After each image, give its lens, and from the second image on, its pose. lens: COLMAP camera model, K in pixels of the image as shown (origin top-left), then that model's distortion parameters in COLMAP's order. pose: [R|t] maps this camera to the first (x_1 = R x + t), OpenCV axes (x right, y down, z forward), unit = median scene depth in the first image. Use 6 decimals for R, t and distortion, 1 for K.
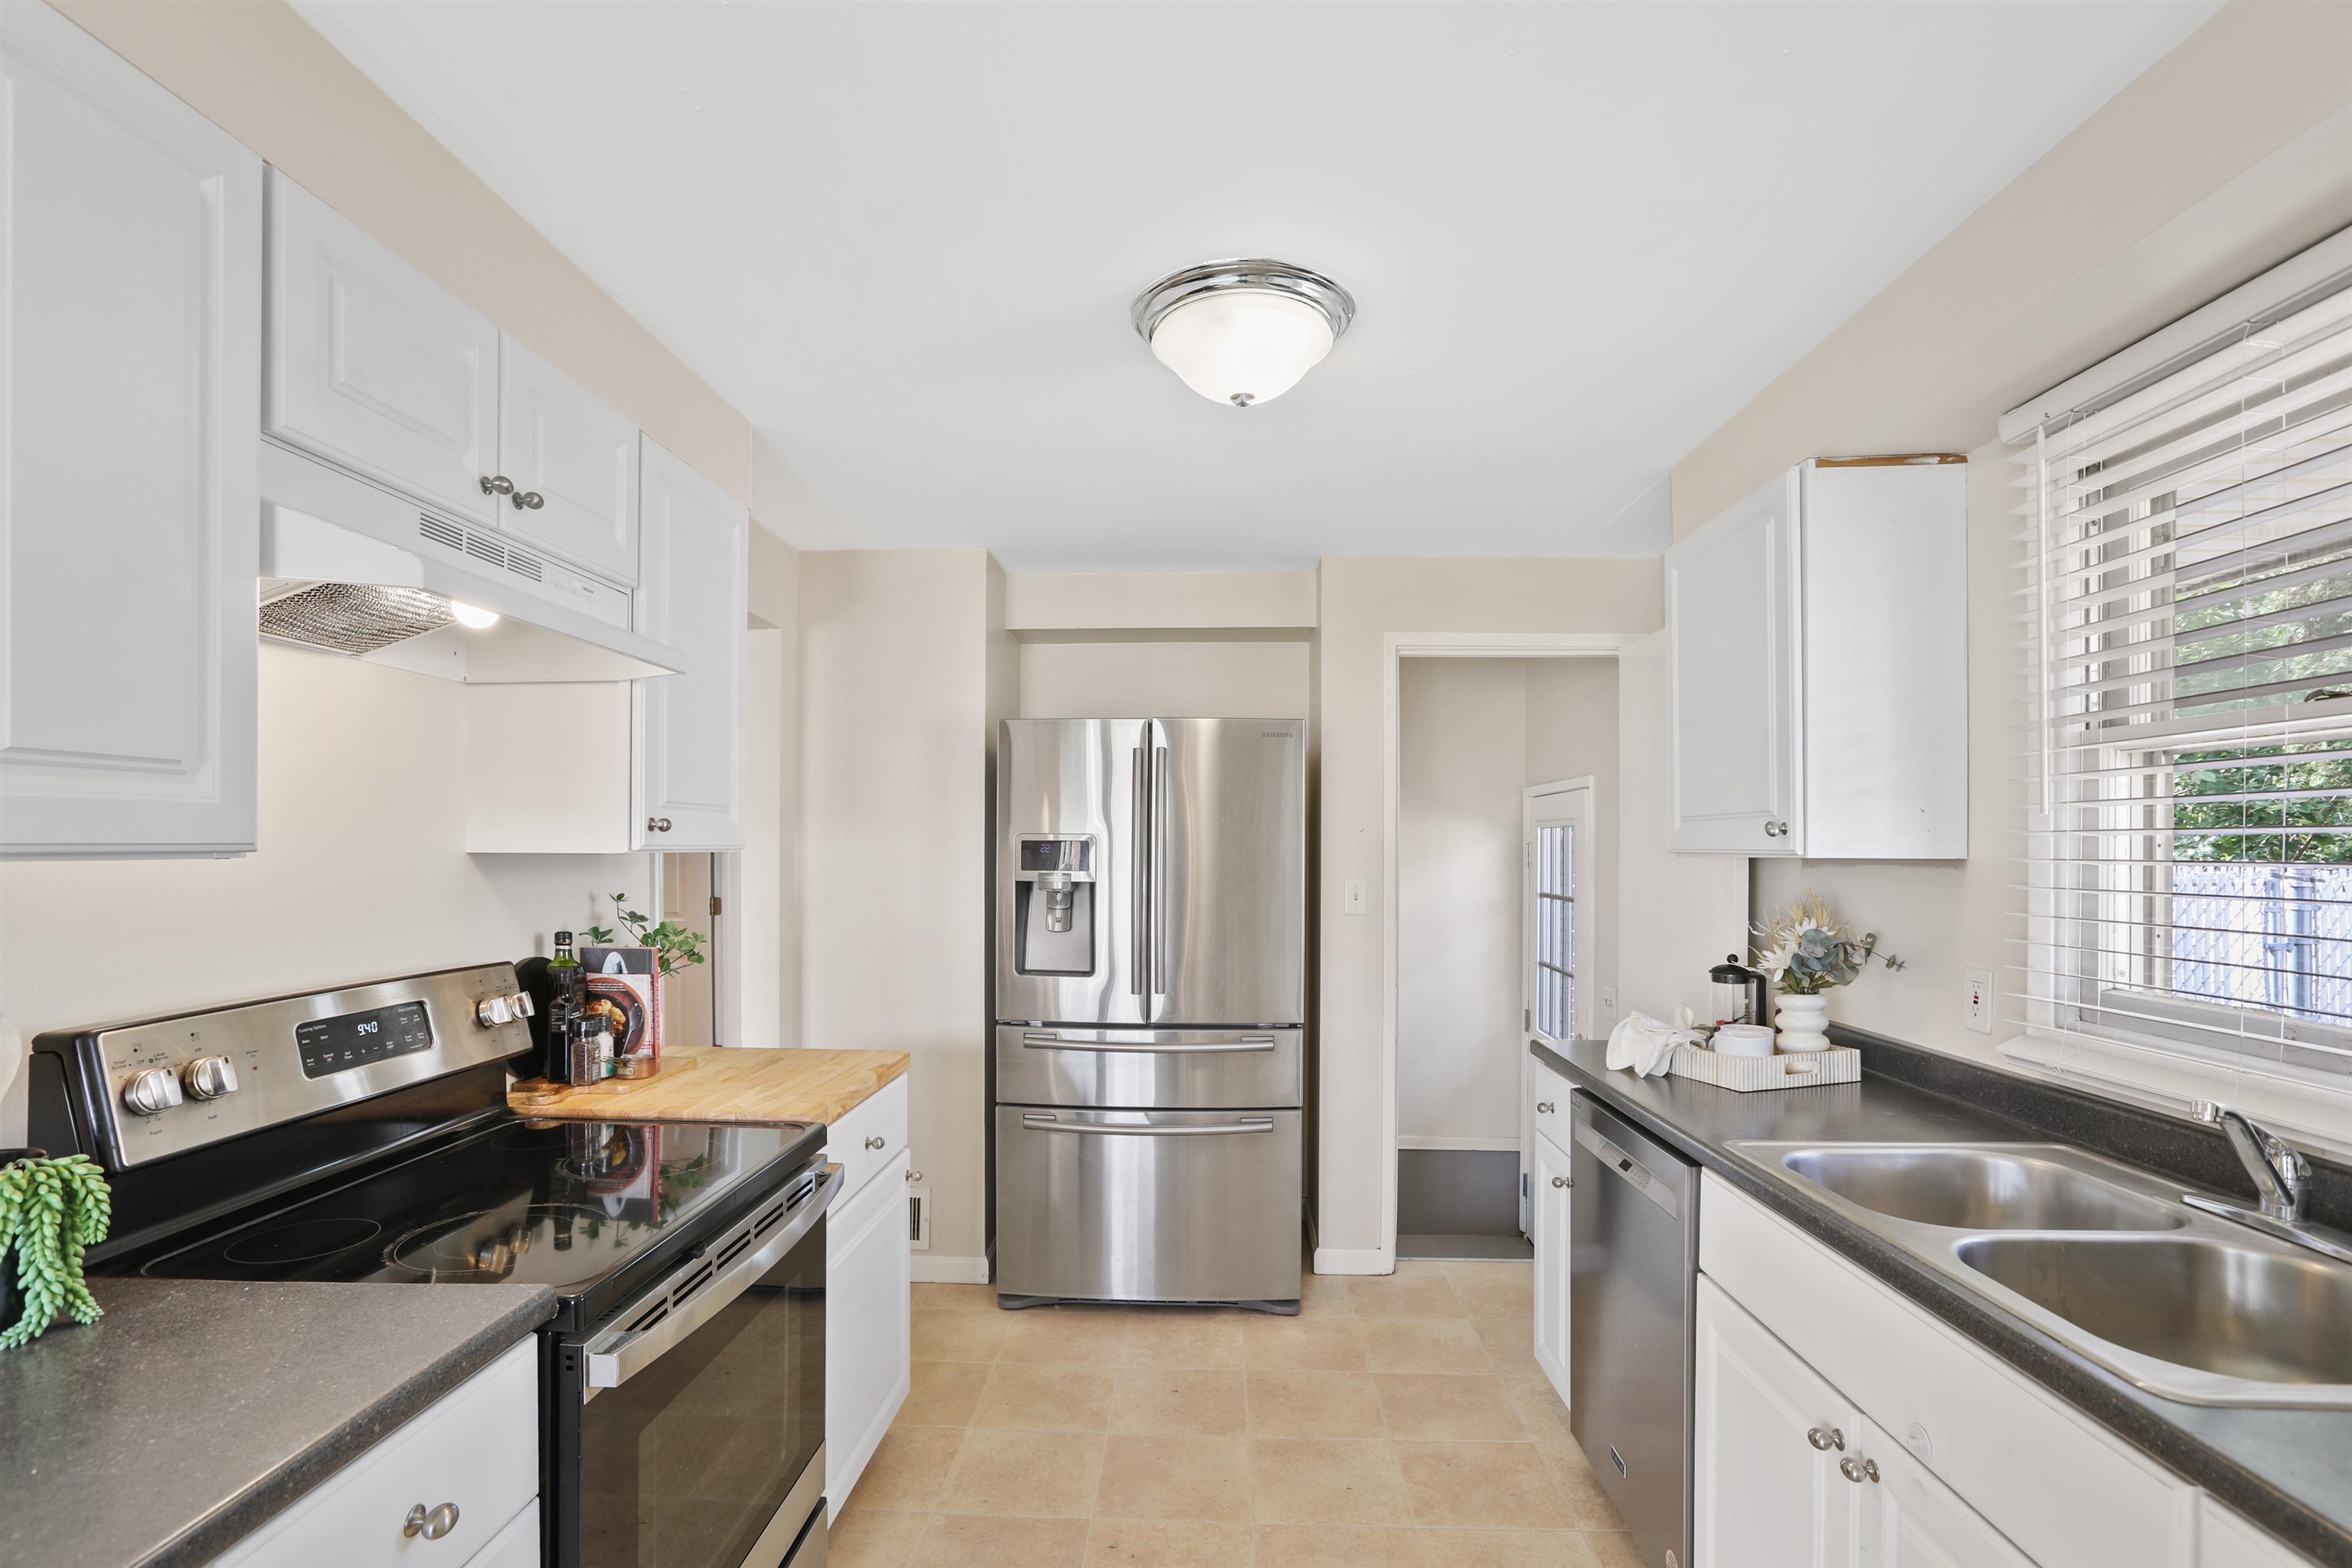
lens RADIAL K [[1090.9, 0, 1175.6], [0, 1090.9, 837.2], [0, 0, 1]] dist [-0.043785, 0.019272]
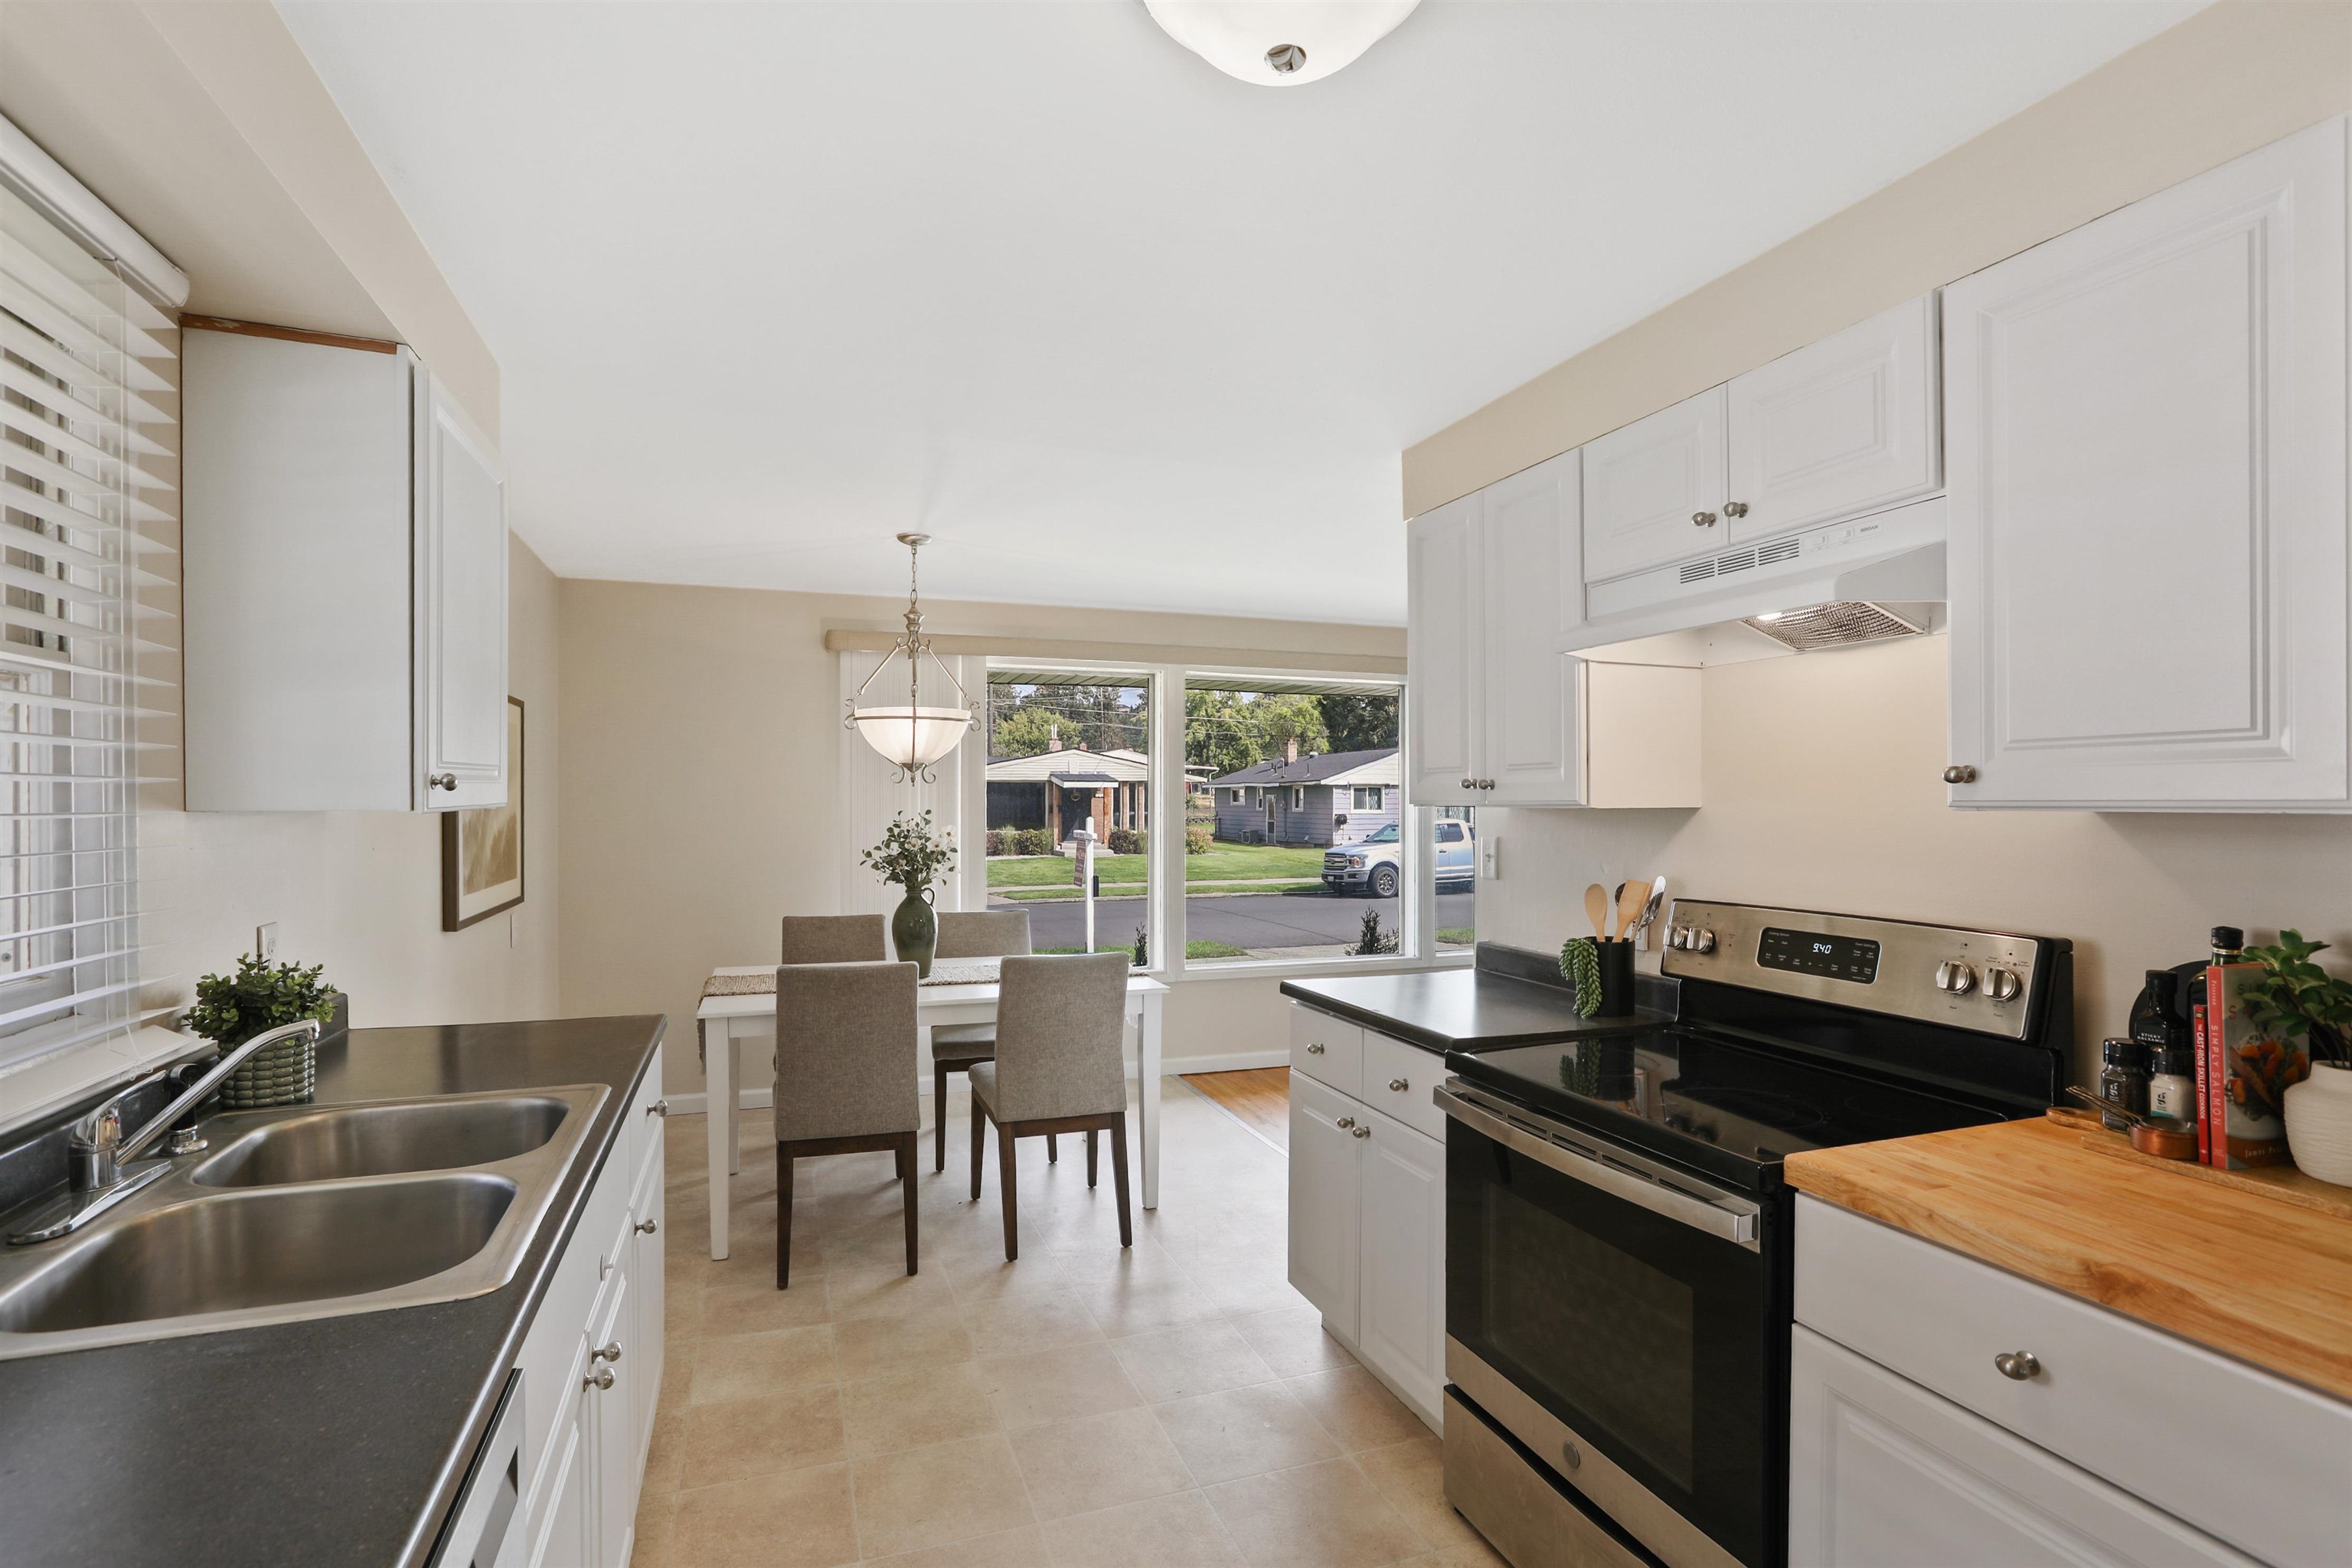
lens RADIAL K [[1134.7, 0, 1176.3], [0, 1134.7, 803.1], [0, 0, 1]] dist [-0.000134, -0.000010]
pose [[-0.929303, -0.005746, -0.369275, 0.309461], [-0.002828, 0.999960, -0.008441, 0.016048], [0.369308, -0.006800, -0.929282, 1.391816]]
